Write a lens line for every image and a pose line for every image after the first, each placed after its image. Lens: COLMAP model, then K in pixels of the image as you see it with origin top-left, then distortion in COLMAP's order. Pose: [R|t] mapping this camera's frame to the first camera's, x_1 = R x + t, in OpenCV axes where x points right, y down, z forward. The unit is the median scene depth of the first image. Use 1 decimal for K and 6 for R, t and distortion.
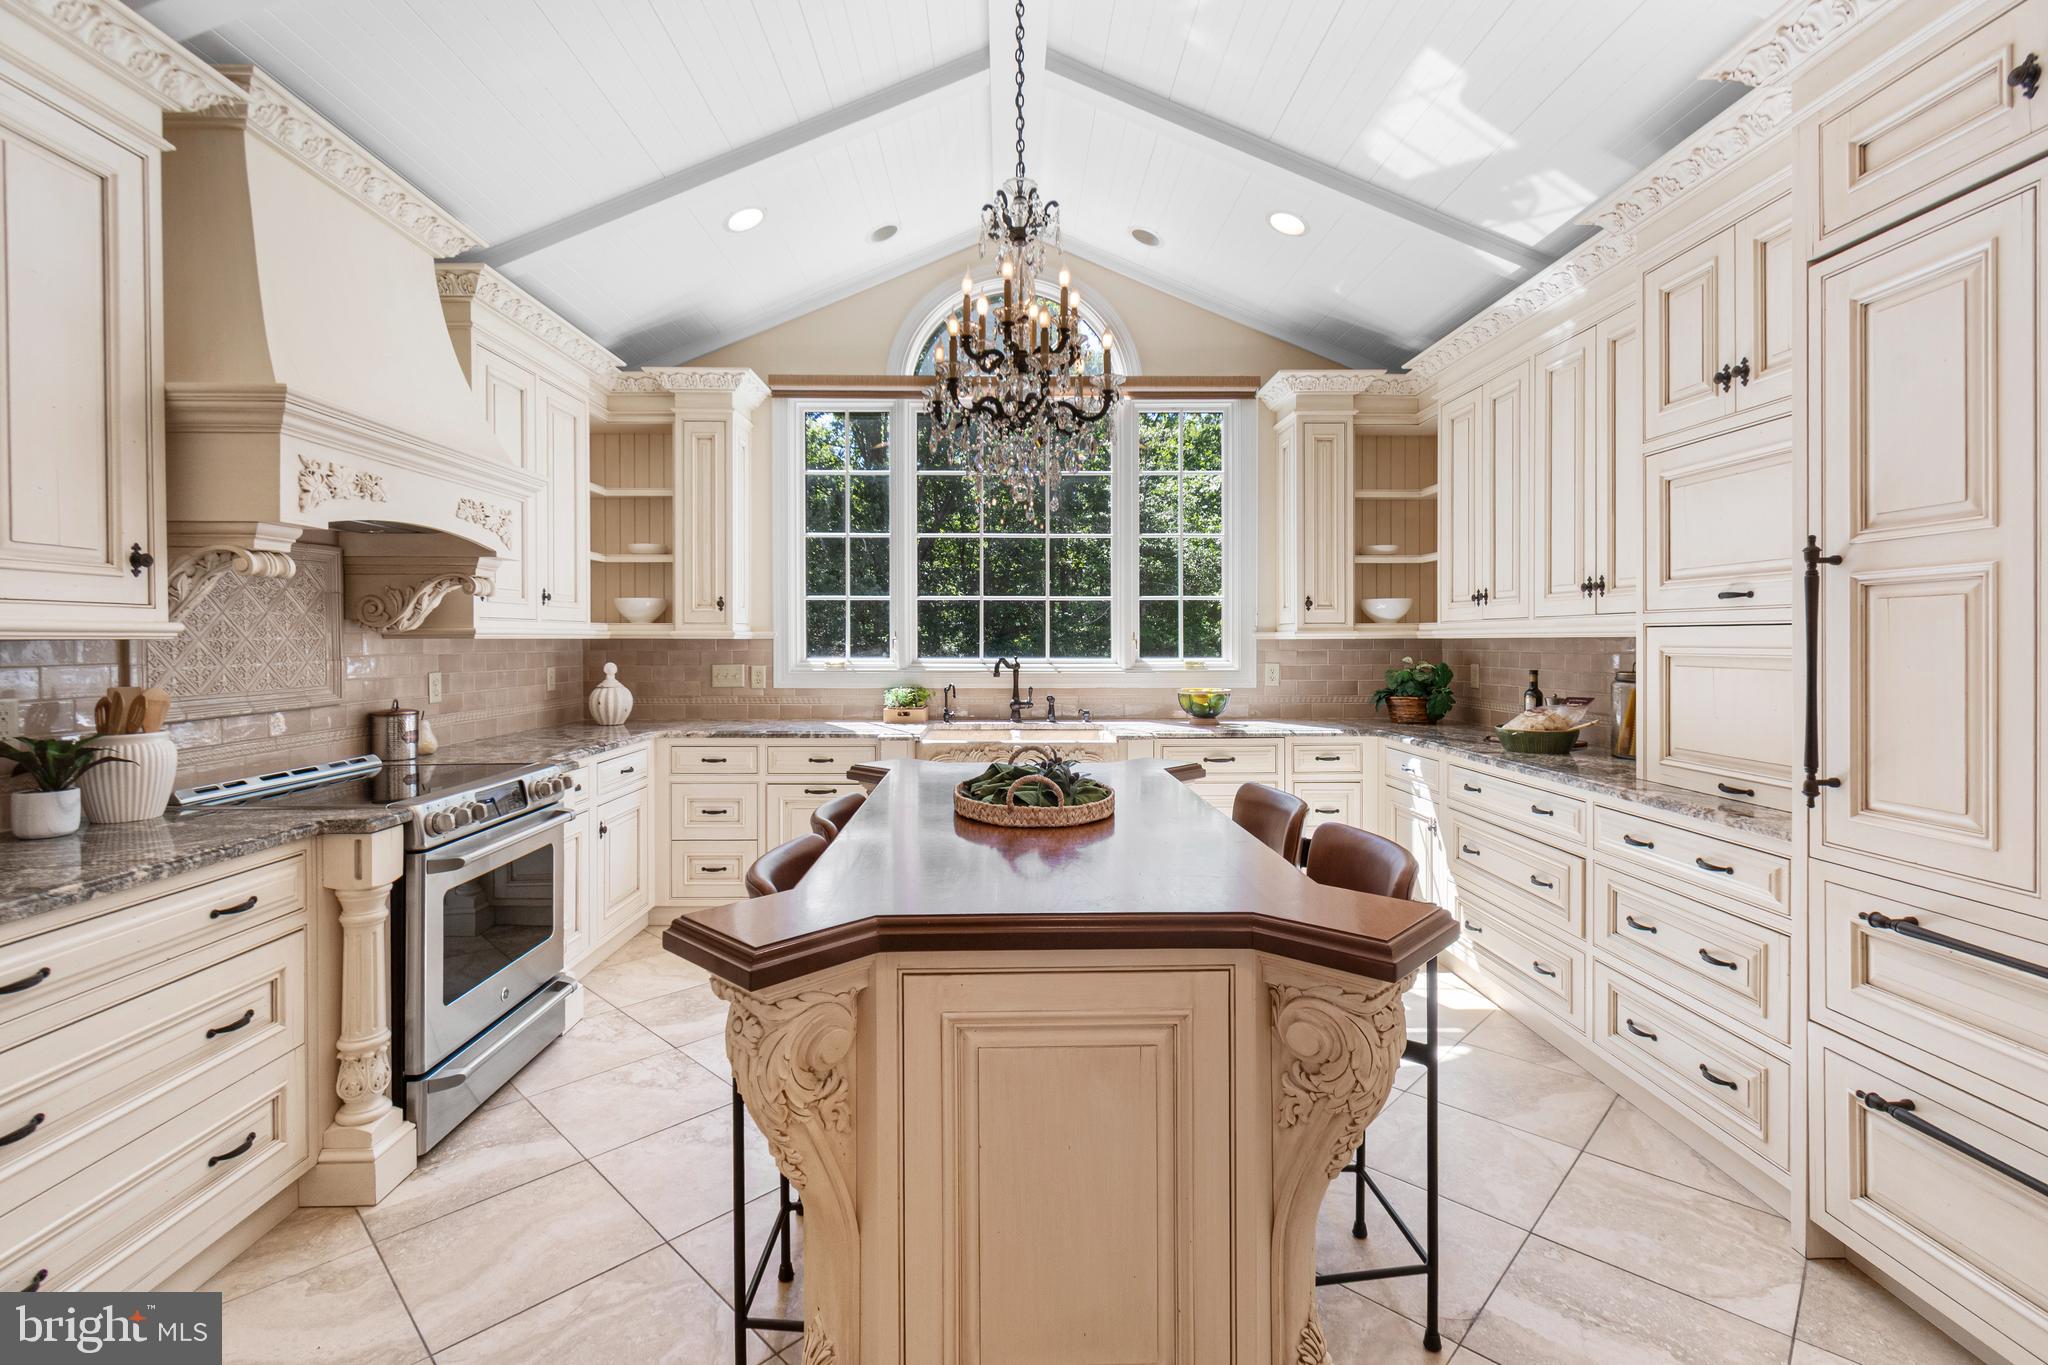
lens RADIAL K [[917.1, 0, 1012.9], [0, 917.1, 649.6], [0, 0, 1]] dist [0.002985, -0.001323]
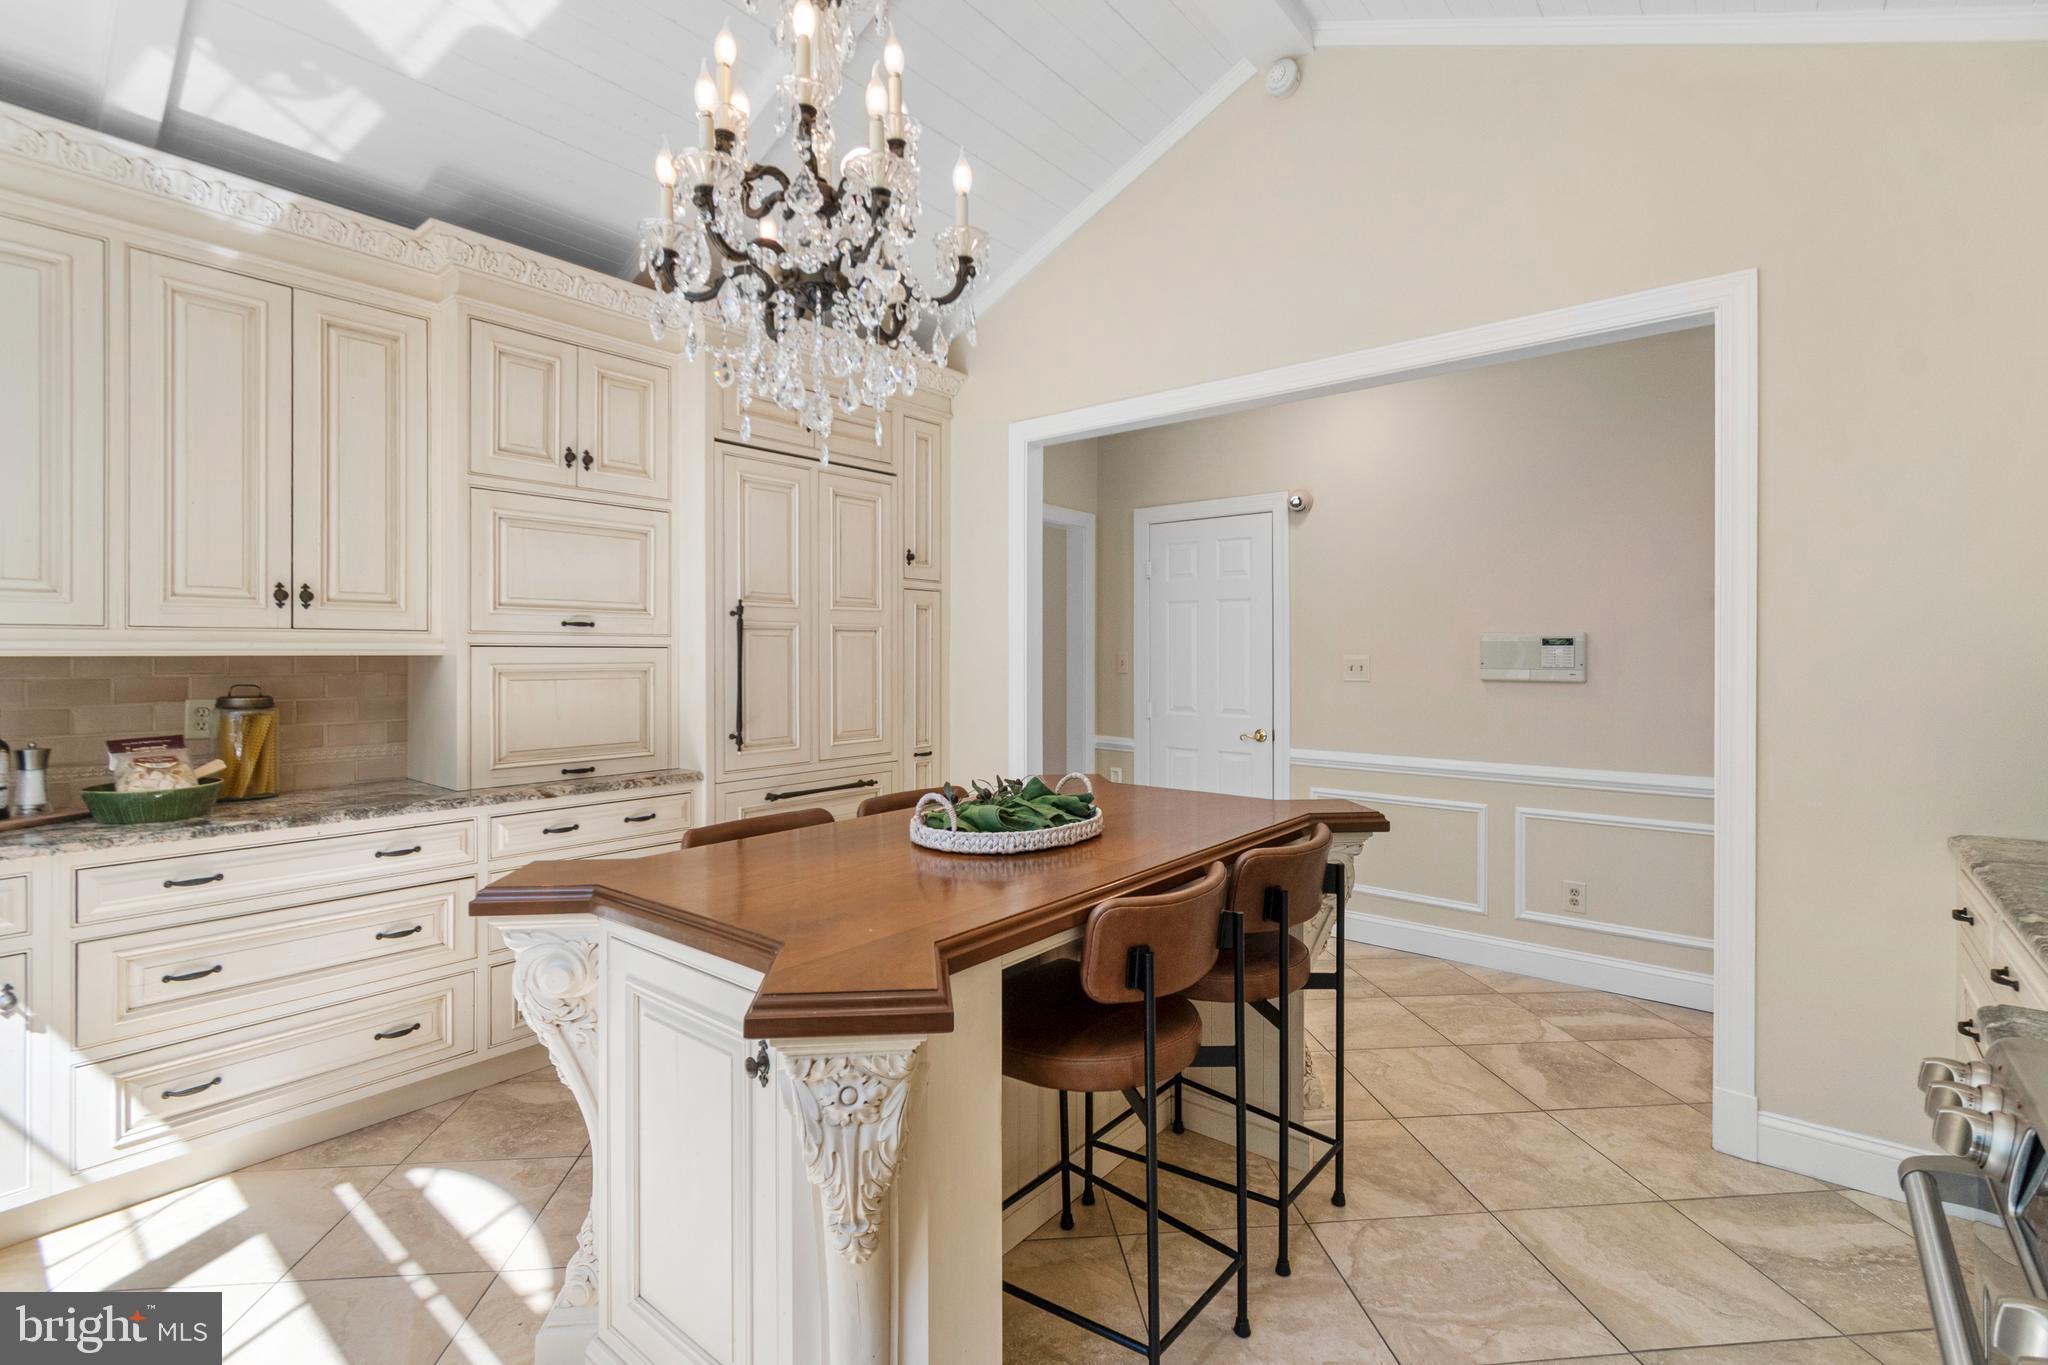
lens RADIAL K [[935.8, 0, 1018.5], [0, 935.8, 654.7], [0, 0, 1]] dist [0.001702, -0.000060]
pose [[-0.764841, 0.001552, 0.644217, -0.432547], [0.008501, 0.999934, 0.007684, -0.015261], [-0.644163, 0.011354, -0.764804, 1.230505]]
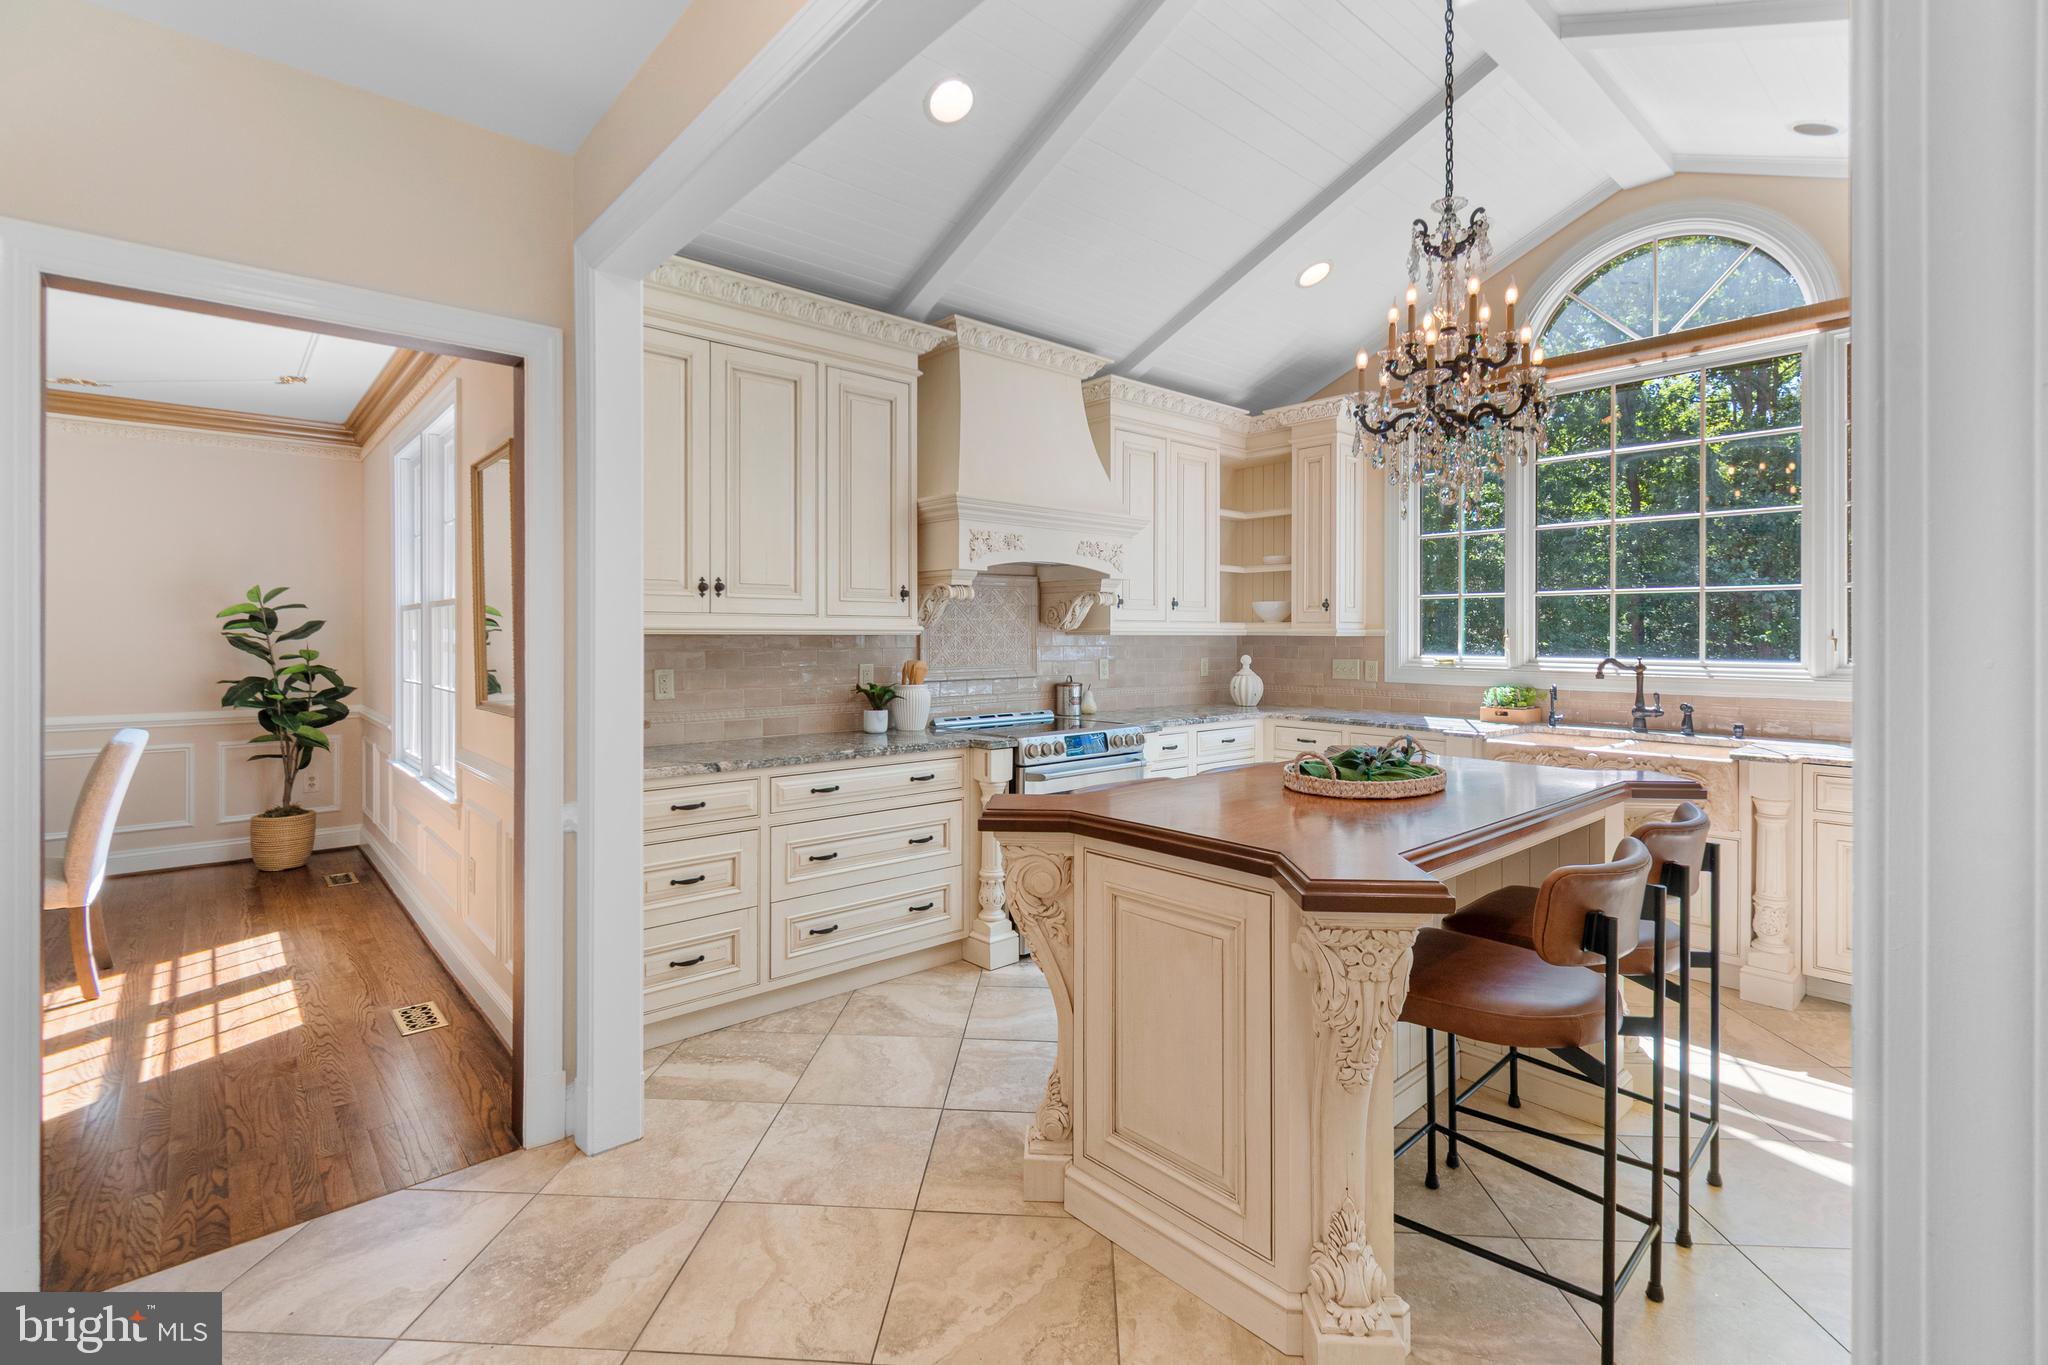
lens RADIAL K [[920.3, 0, 1014.7], [0, 920.3, 641.6], [0, 0, 1]] dist [0.002322, 0.000566]
pose [[0.648267, 0.008188, -0.761369, 0.429290], [-0.012282, 0.999925, 0.000297, -0.000479], [0.761314, 0.009159, 0.648318, -0.047308]]
